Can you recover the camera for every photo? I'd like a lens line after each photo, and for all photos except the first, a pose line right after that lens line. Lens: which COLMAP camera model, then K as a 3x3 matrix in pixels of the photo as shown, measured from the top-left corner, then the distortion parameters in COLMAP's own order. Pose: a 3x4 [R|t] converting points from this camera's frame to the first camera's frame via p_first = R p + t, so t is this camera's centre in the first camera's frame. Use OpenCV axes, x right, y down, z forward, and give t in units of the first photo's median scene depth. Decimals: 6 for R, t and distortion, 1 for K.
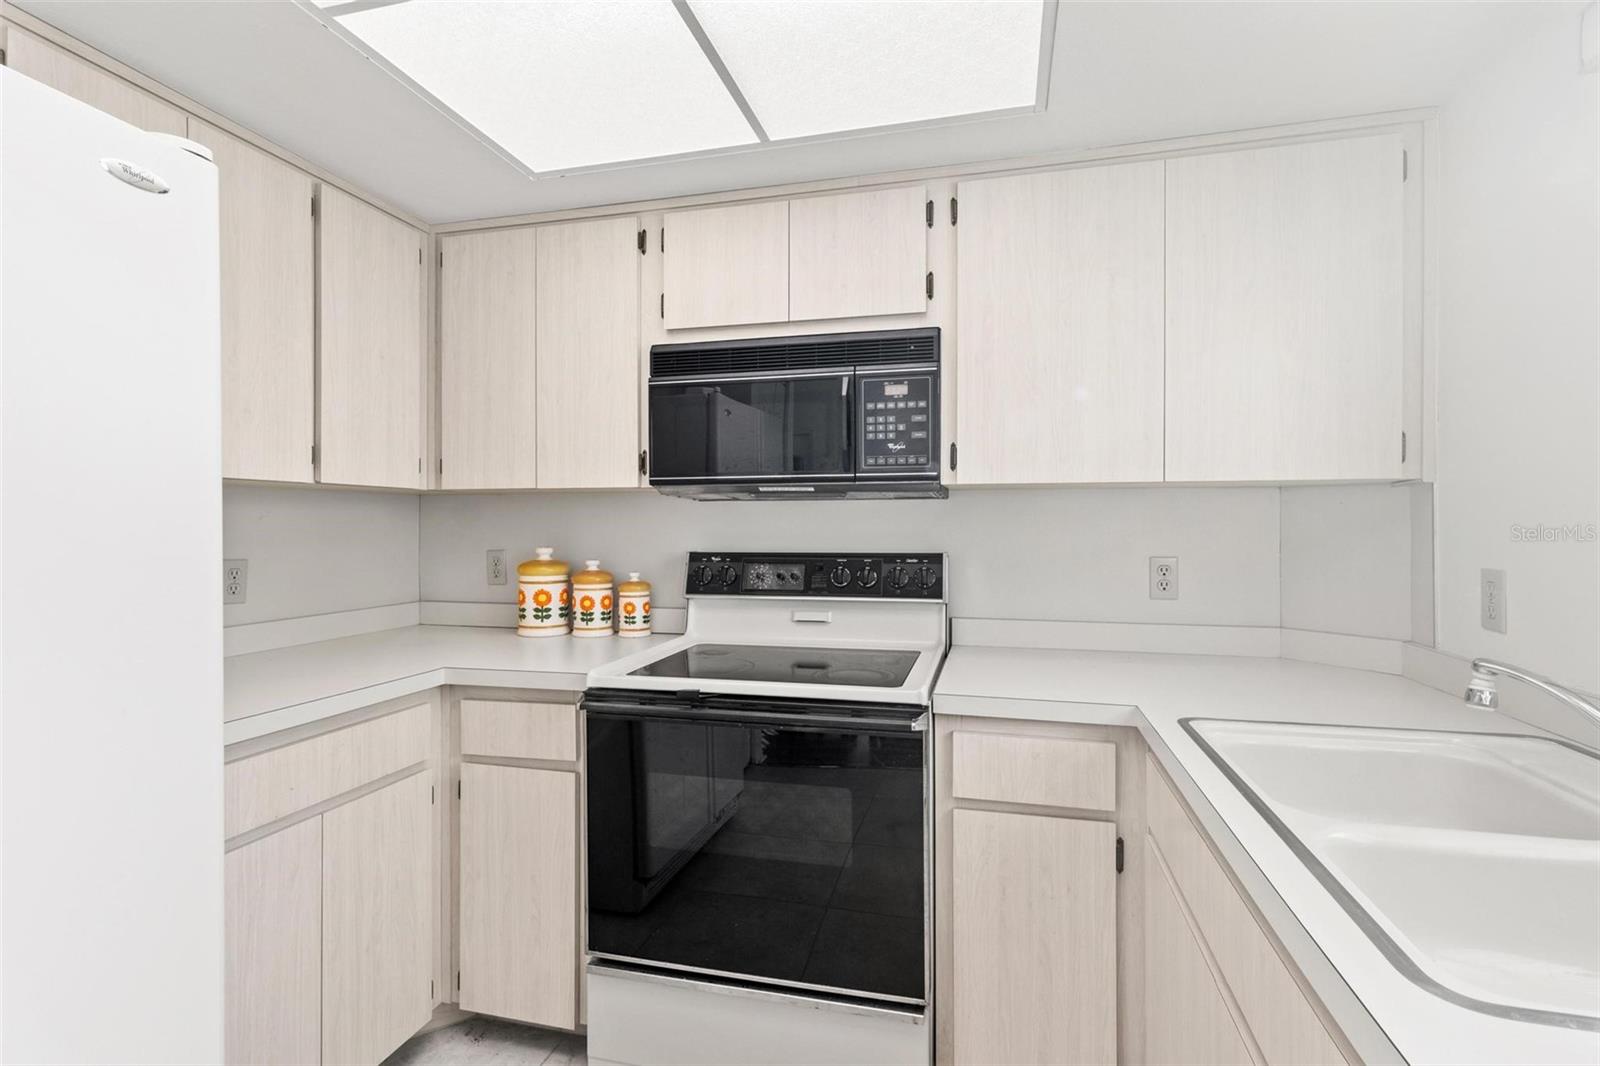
lens RADIAL K [[741.0, 0, 804.5], [0, 741.0, 526.8], [0, 0, 1]] dist [0.002251, 0.001329]
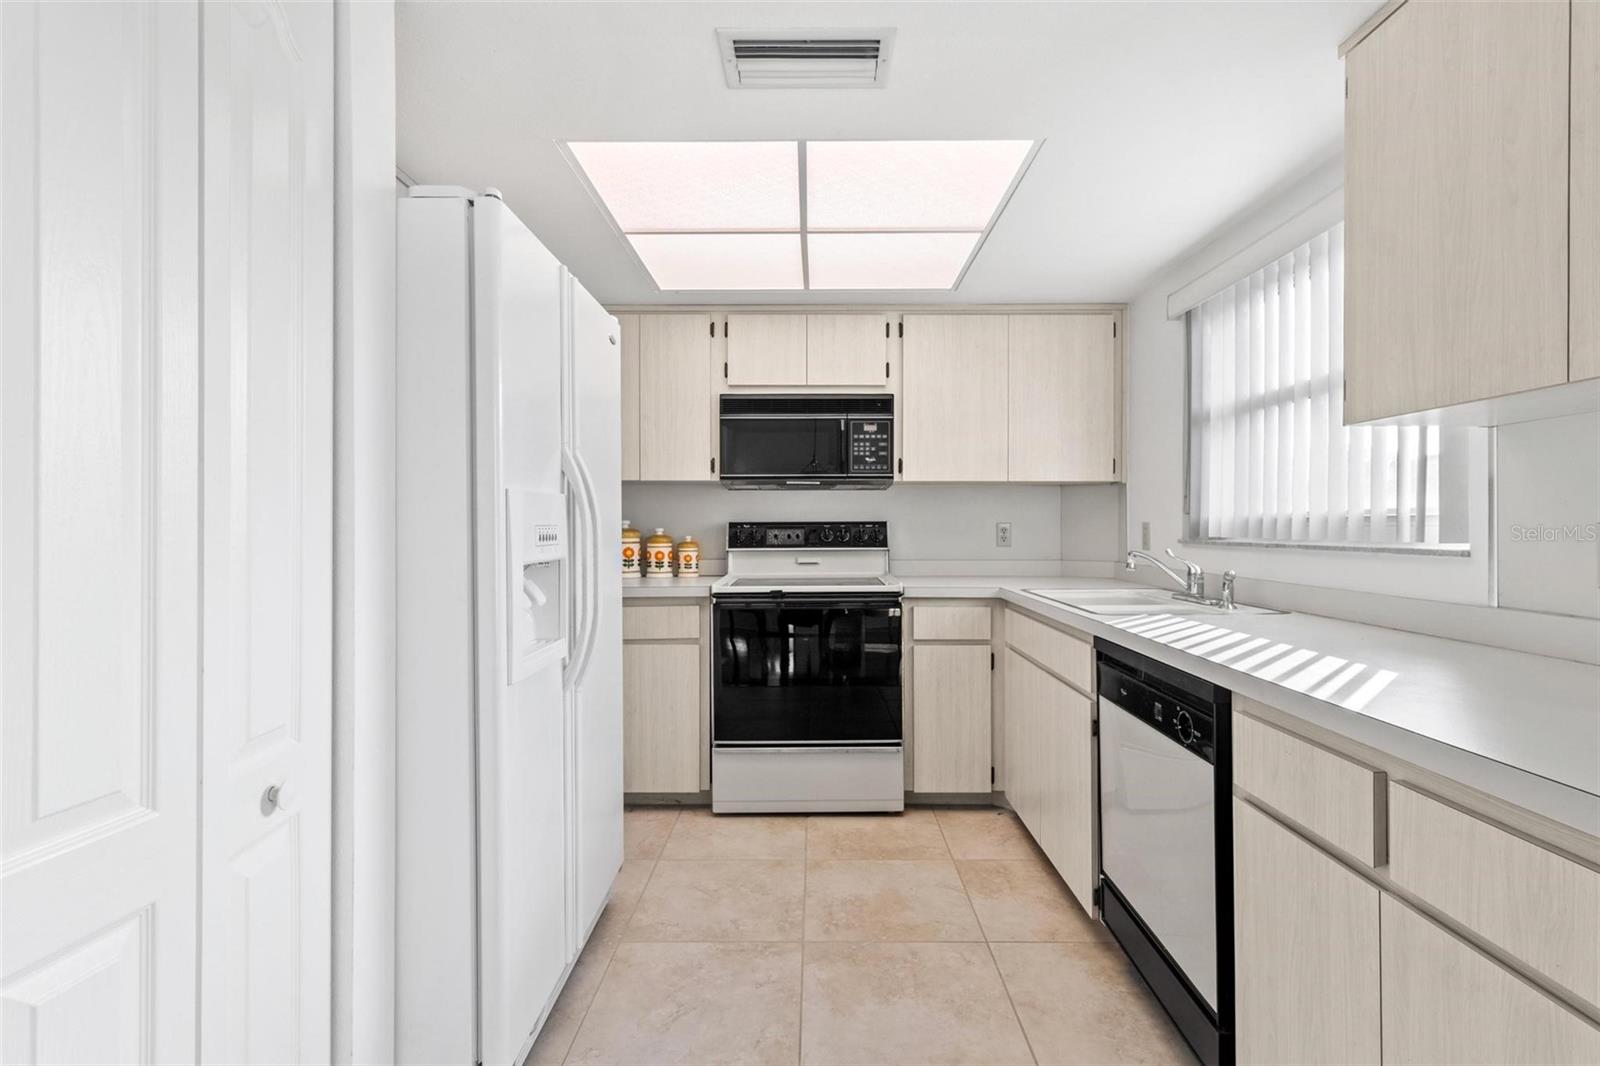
lens RADIAL K [[741.0, 0, 799.9], [0, 741.0, 529.6], [0, 0, 1]] dist [0.002251, 0.001329]
pose [[0.972700, -0.002101, 0.232058, -0.433059], [0.000819, 0.999984, 0.005621, 0.047644], [-0.232066, -0.005278, 0.972686, -0.664143]]
